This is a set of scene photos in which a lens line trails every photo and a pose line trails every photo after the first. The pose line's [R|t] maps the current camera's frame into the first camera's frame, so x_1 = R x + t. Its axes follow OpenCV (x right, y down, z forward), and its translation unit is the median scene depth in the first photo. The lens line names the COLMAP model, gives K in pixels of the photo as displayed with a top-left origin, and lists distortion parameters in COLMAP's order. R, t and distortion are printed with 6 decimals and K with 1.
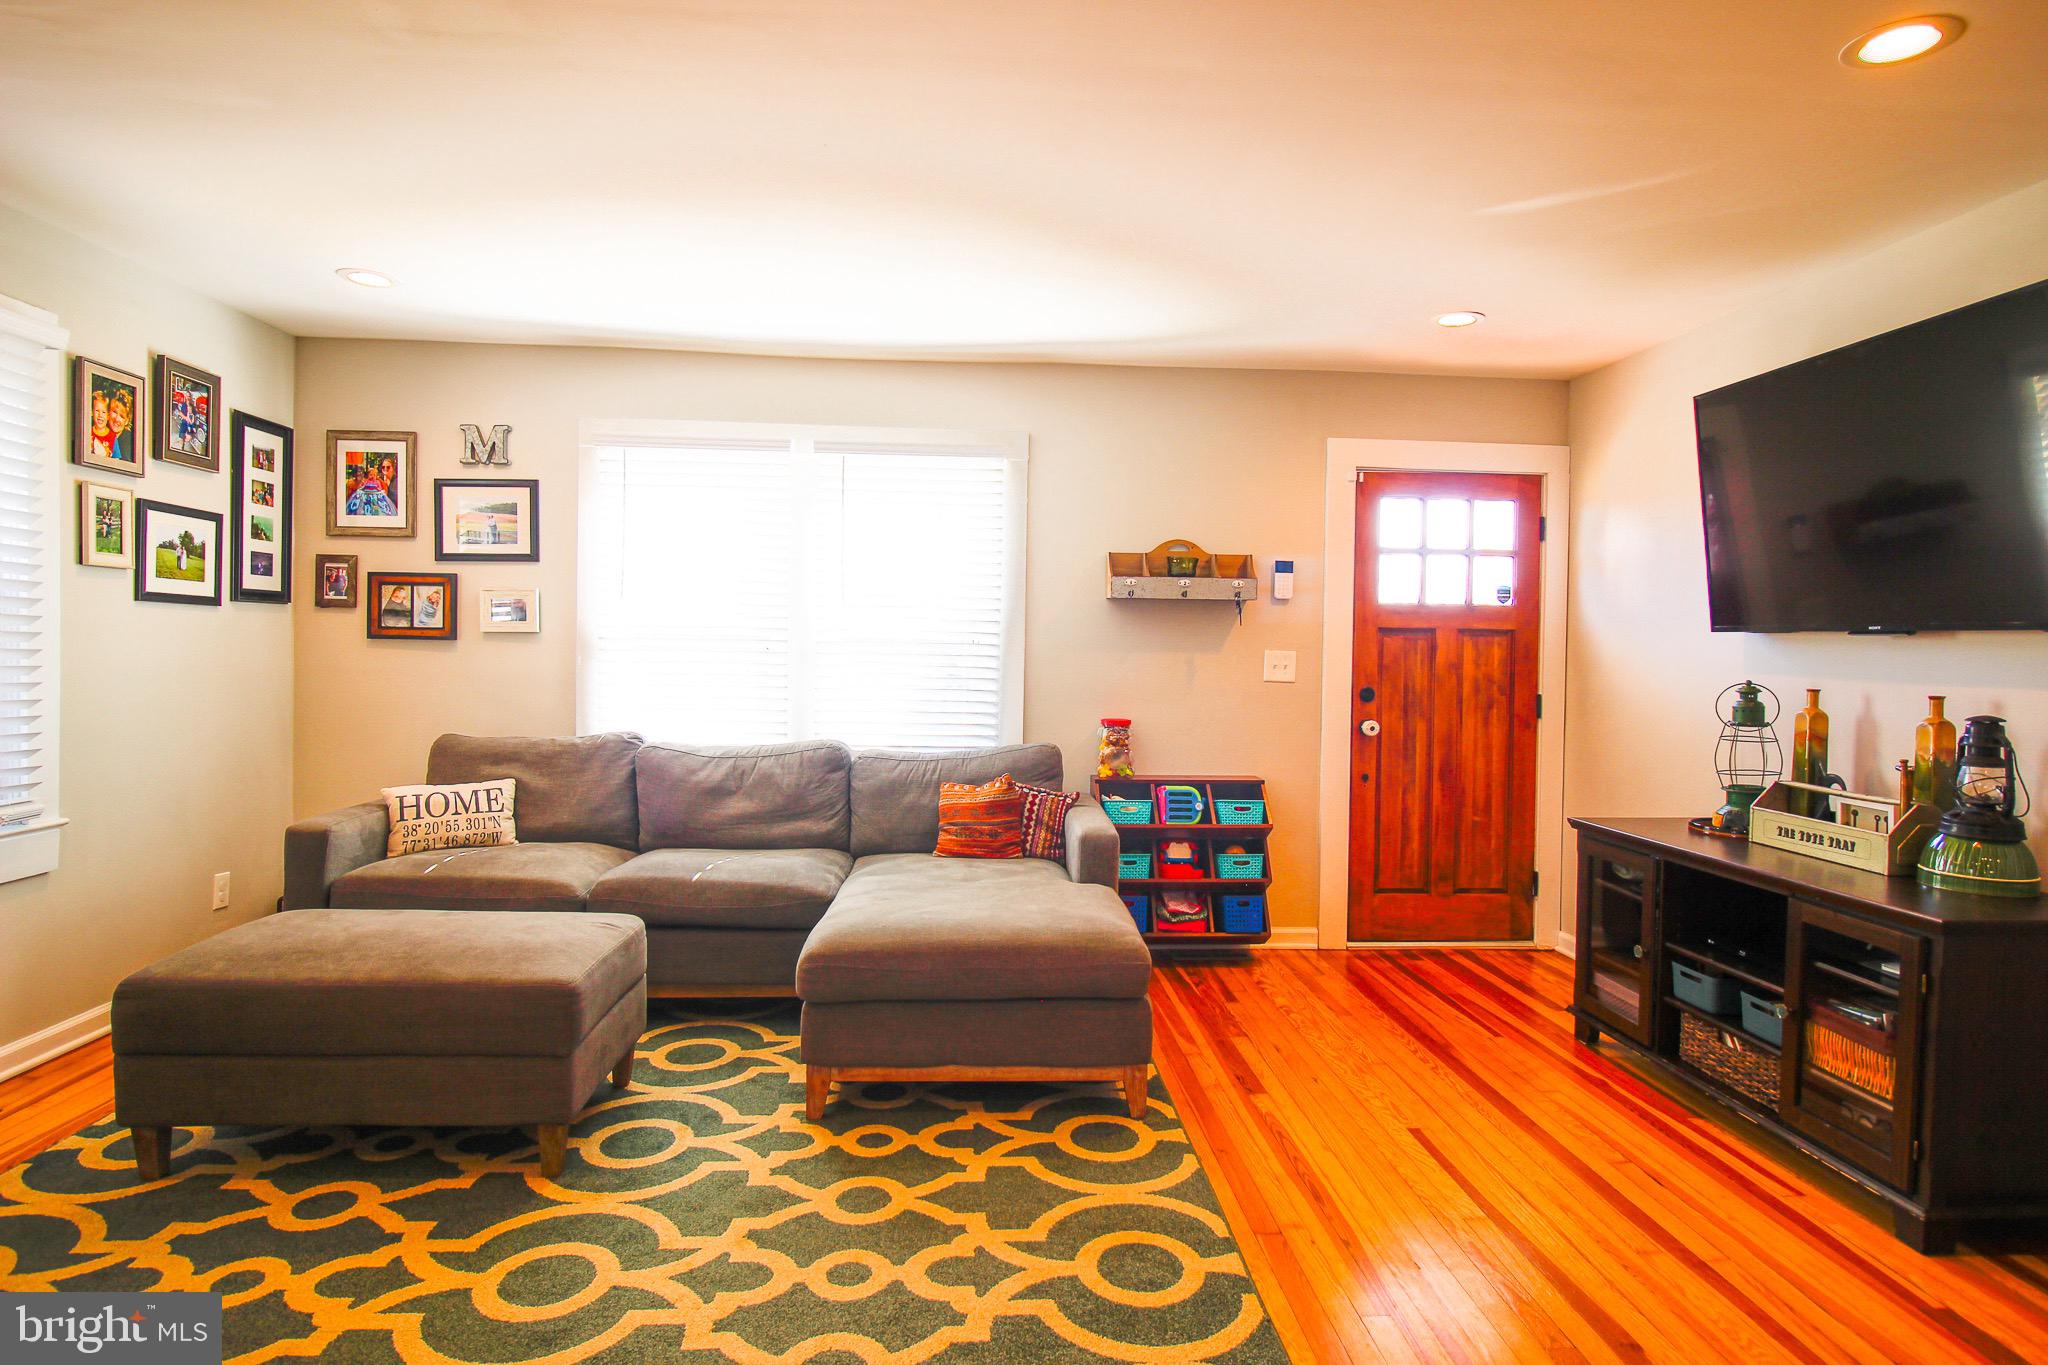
lens RADIAL K [[1108.5, 0, 1030.6], [0, 1108.5, 661.8], [0, 0, 1]] dist [0.015645, -0.022678]
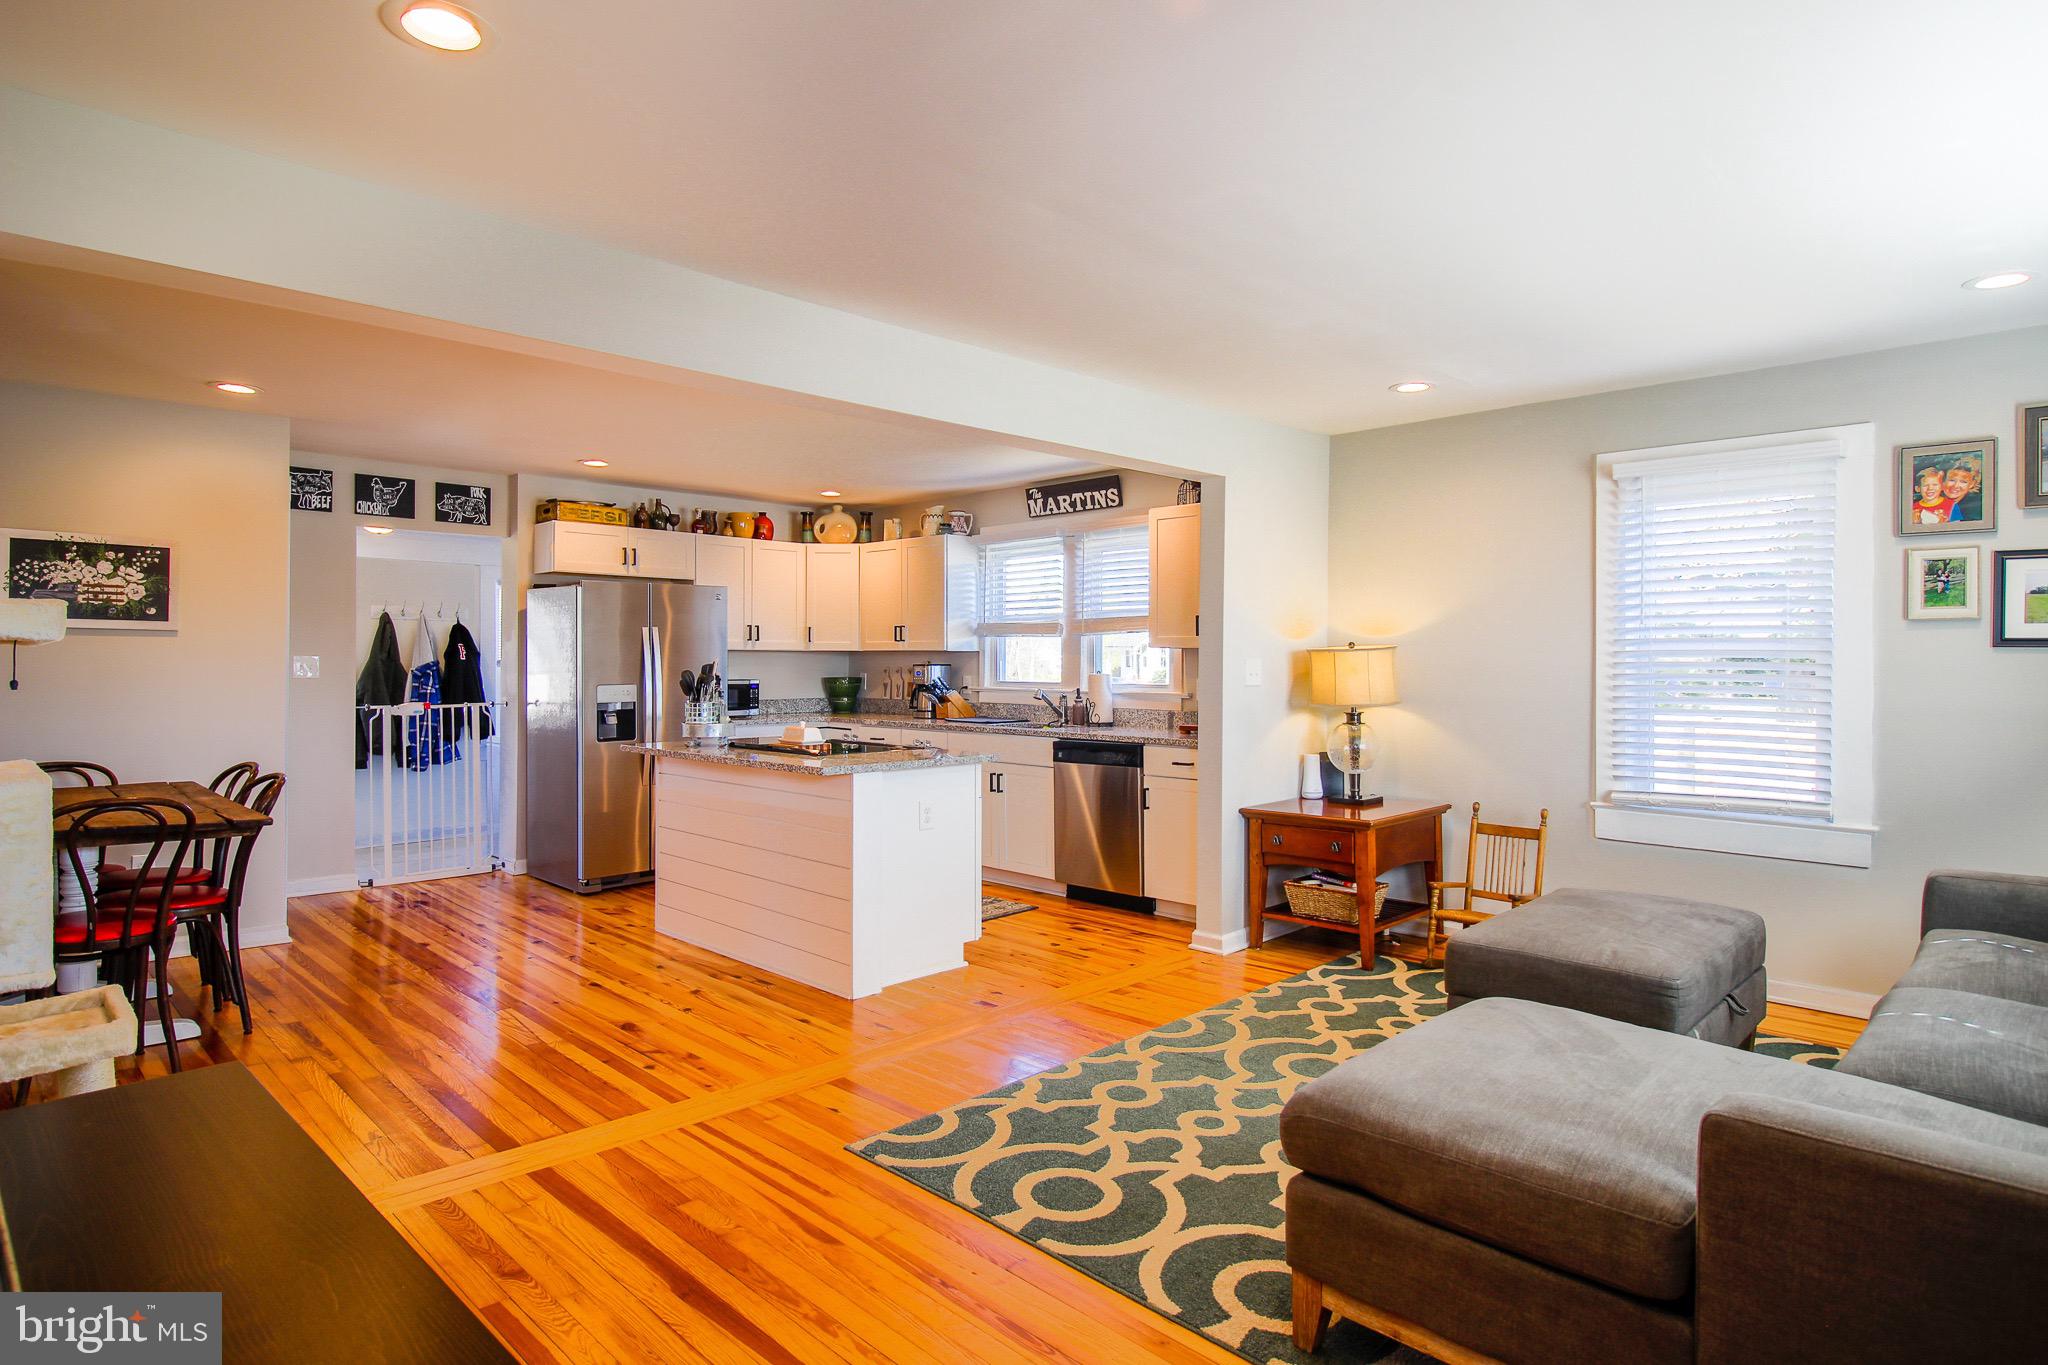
lens RADIAL K [[1108.5, 0, 1030.6], [0, 1108.5, 661.8], [0, 0, 1]] dist [0.015645, -0.022678]
pose [[-0.750709, -0.020861, -0.660304, 0.485586], [-0.027686, 0.999617, -0.000105, -0.012492], [0.660053, 0.018202, -0.750999, 0.975751]]
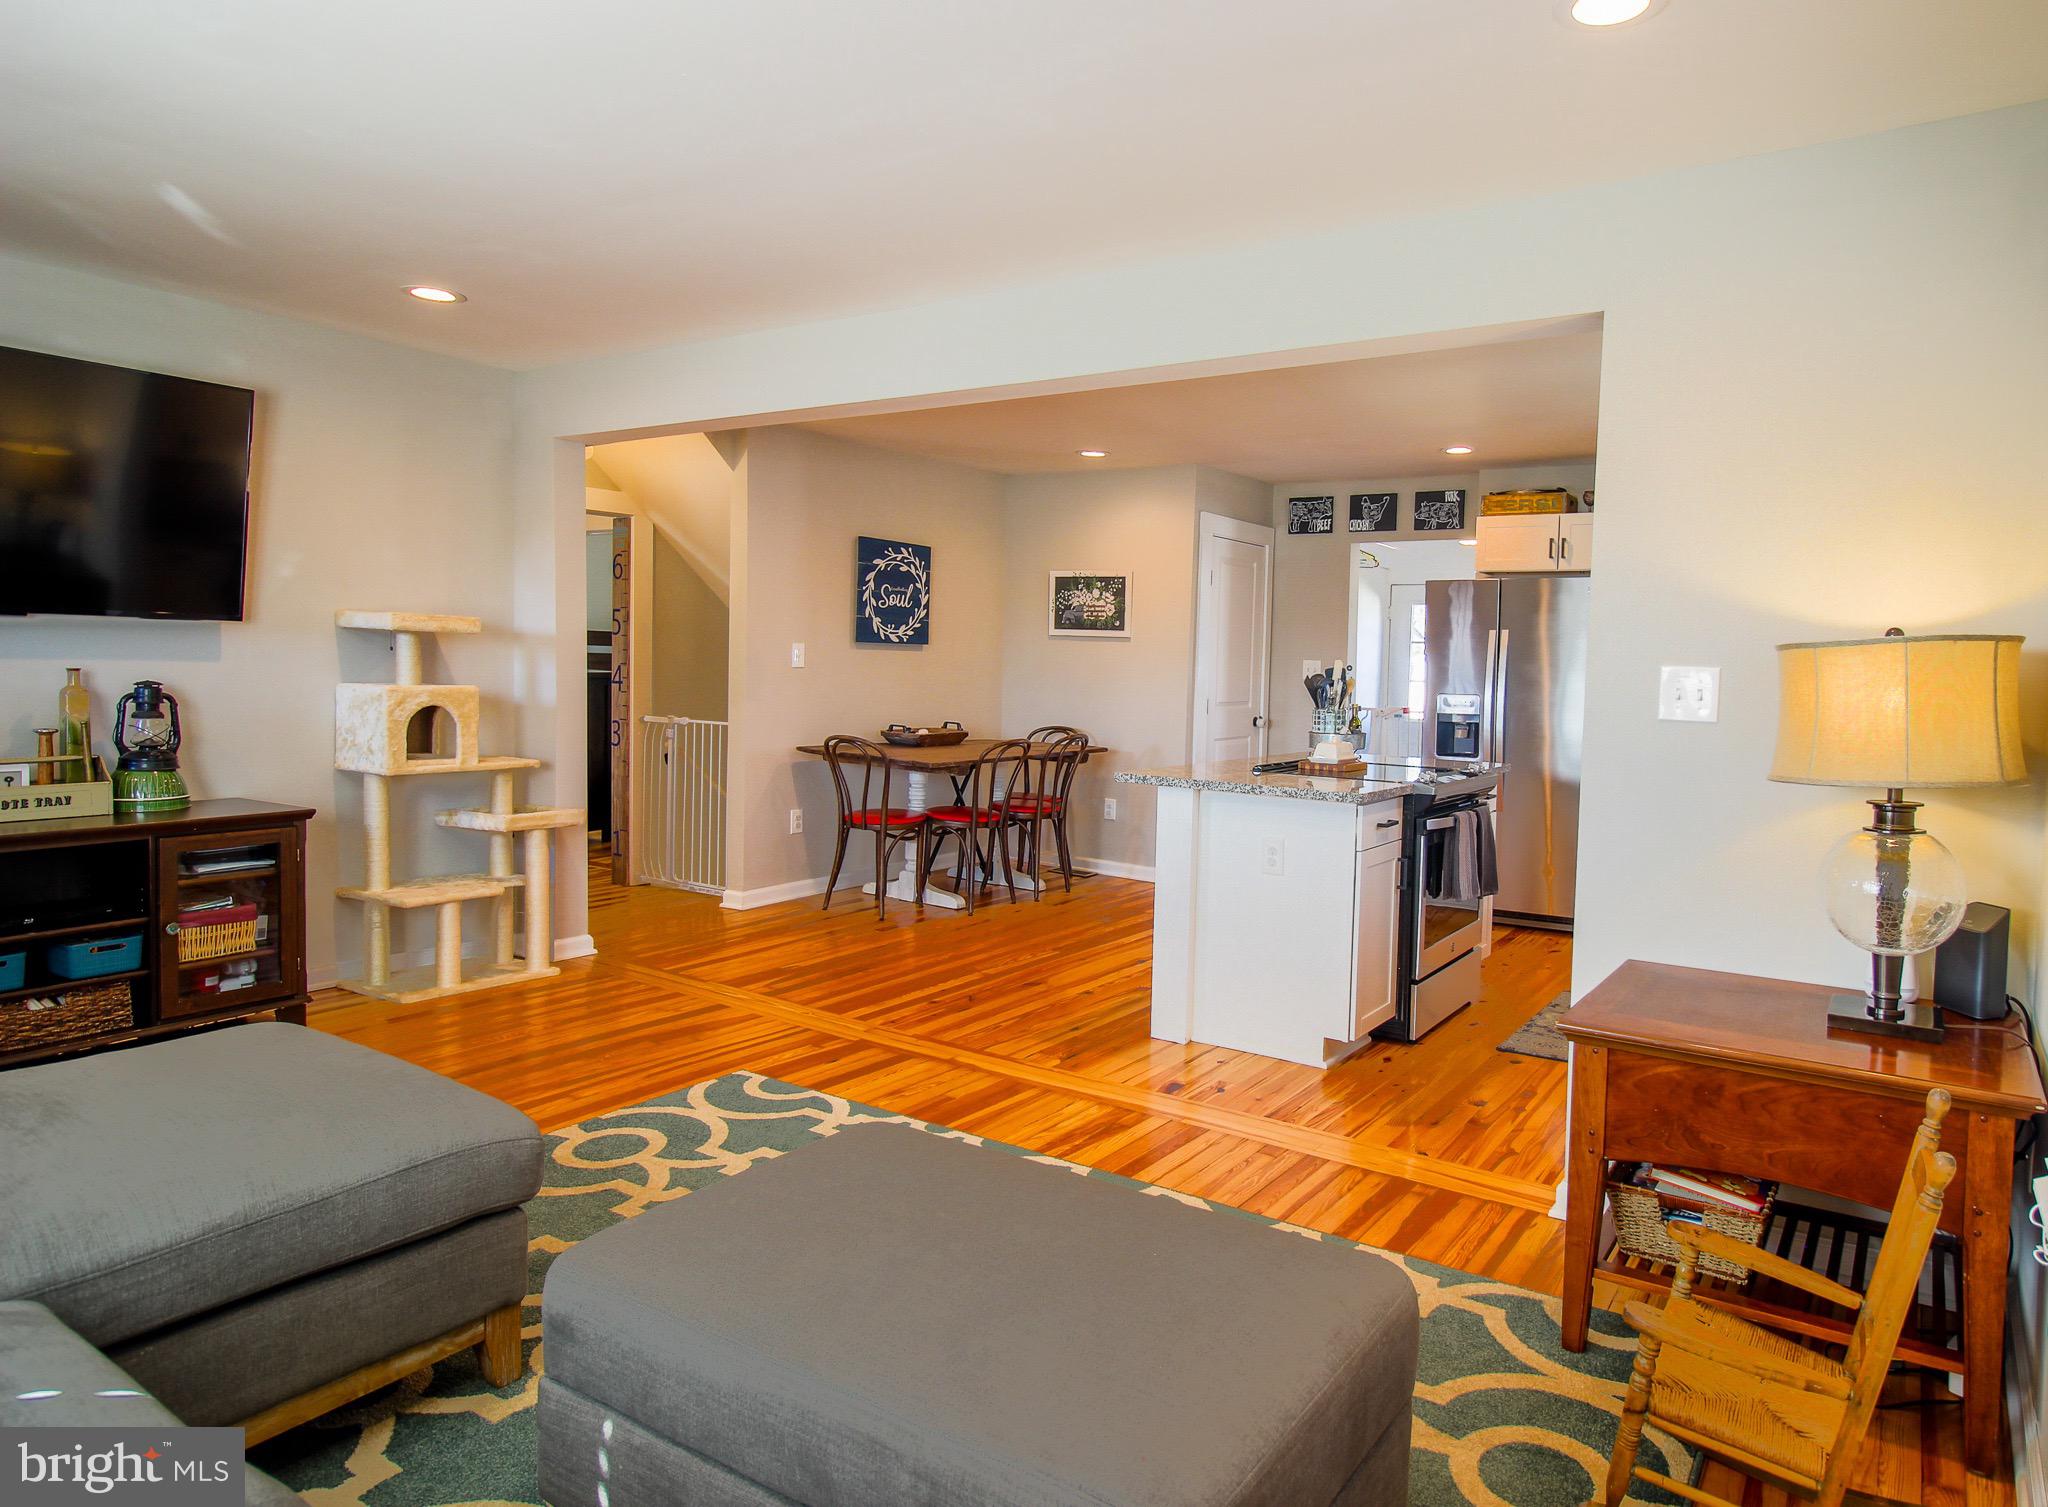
lens RADIAL K [[1218.9, 0, 1145.7], [0, 1218.9, 744.3], [0, 0, 1]] dist [-0.019881, 0.000199]
pose [[-0.814149, -0.080440, 0.575058, -0.604067], [-0.032431, 0.995111, 0.093283, -0.031181], [-0.579750, 0.057296, -0.812777, 0.914653]]
